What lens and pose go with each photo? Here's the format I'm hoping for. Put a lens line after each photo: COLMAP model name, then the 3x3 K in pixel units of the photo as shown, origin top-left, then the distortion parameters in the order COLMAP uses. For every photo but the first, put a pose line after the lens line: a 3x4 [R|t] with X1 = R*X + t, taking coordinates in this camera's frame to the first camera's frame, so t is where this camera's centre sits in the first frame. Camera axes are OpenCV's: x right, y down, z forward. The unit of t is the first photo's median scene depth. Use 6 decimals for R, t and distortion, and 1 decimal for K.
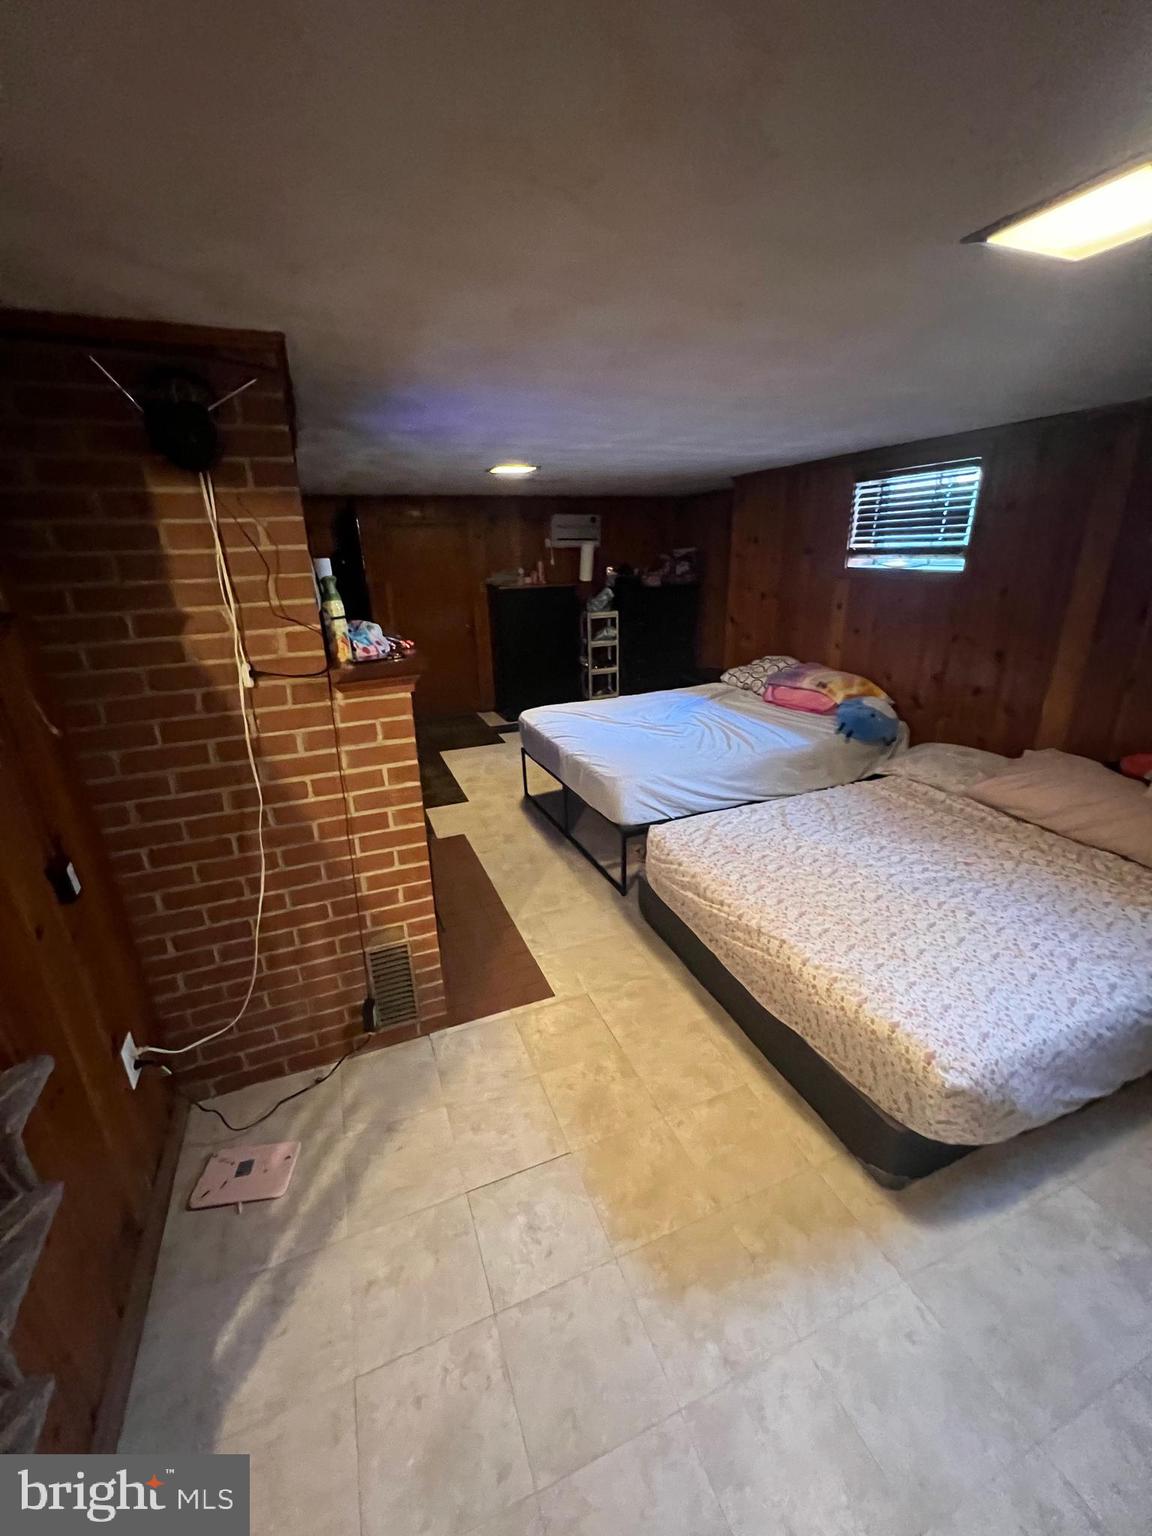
lens RADIAL K [[613.0, 0, 578.6], [0, 613.0, 761.7], [0, 0, 1]] dist [-0.000358, 0.001212]
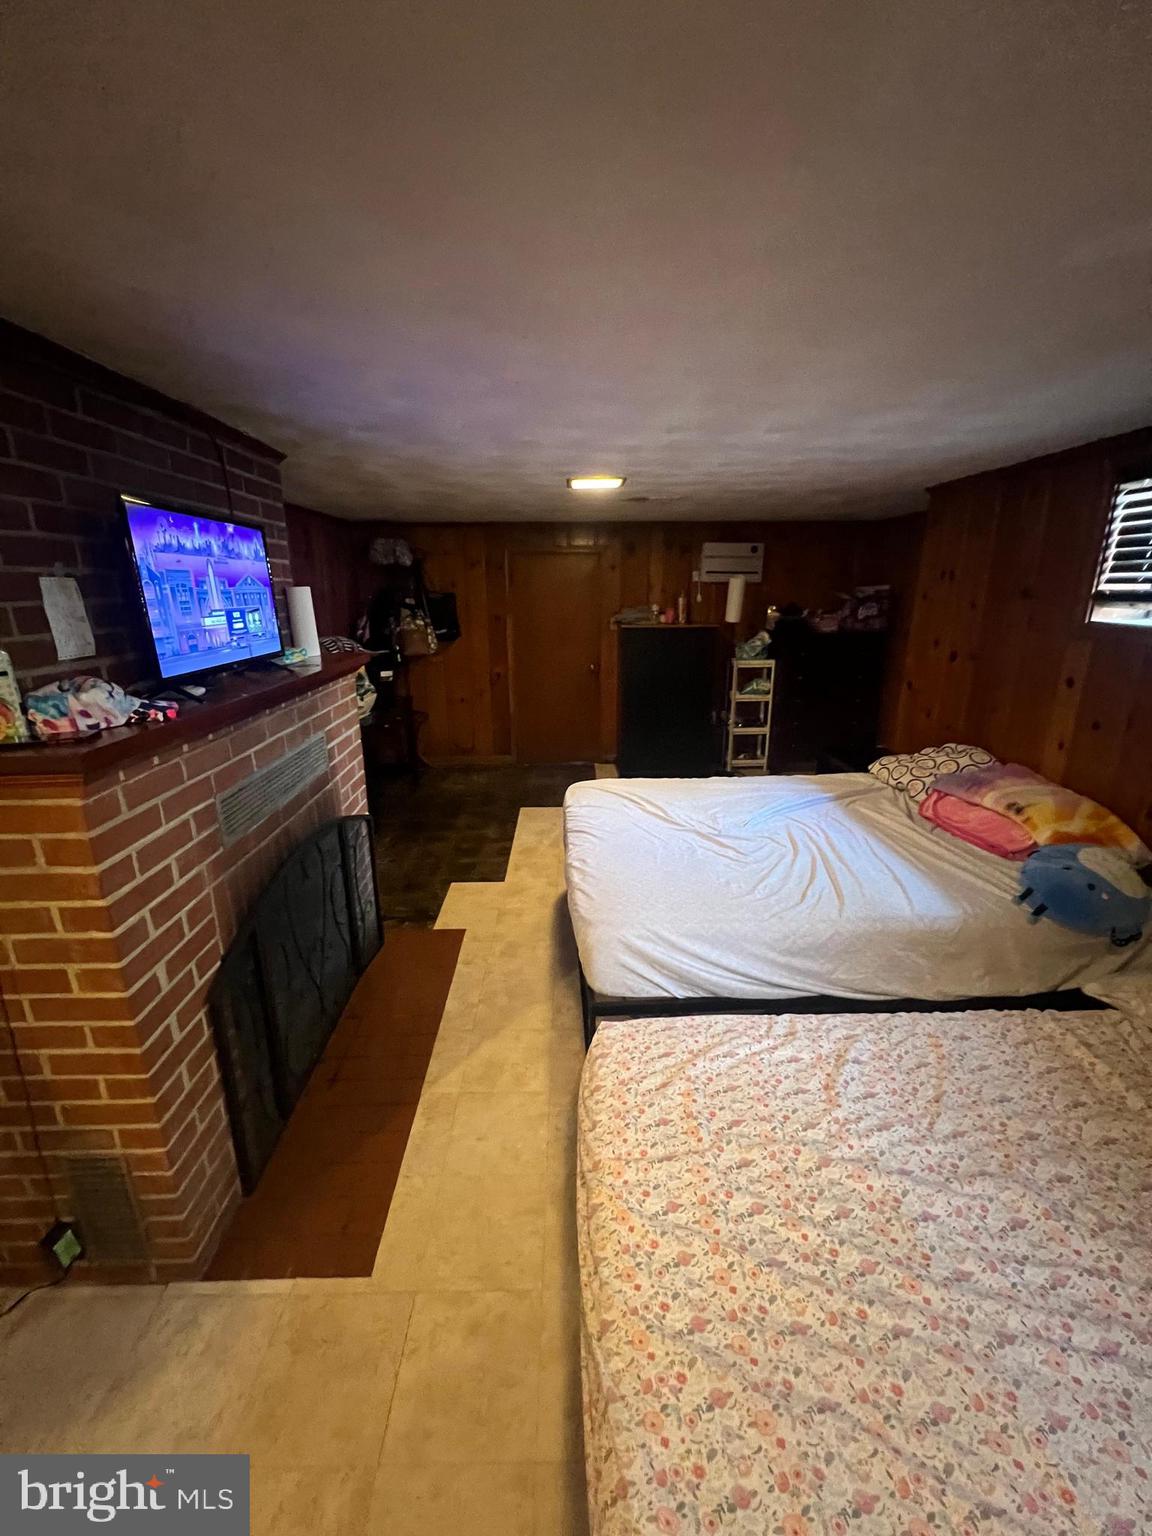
lens RADIAL K [[613.0, 0, 578.6], [0, 613.0, 761.7], [0, 0, 1]] dist [-0.000358, 0.001212]
pose [[0.932777, 0.119335, -0.340126, 0.181761], [-0.136113, 0.990357, -0.025811, -0.090408], [0.333766, 0.070372, 0.940026, 0.256952]]
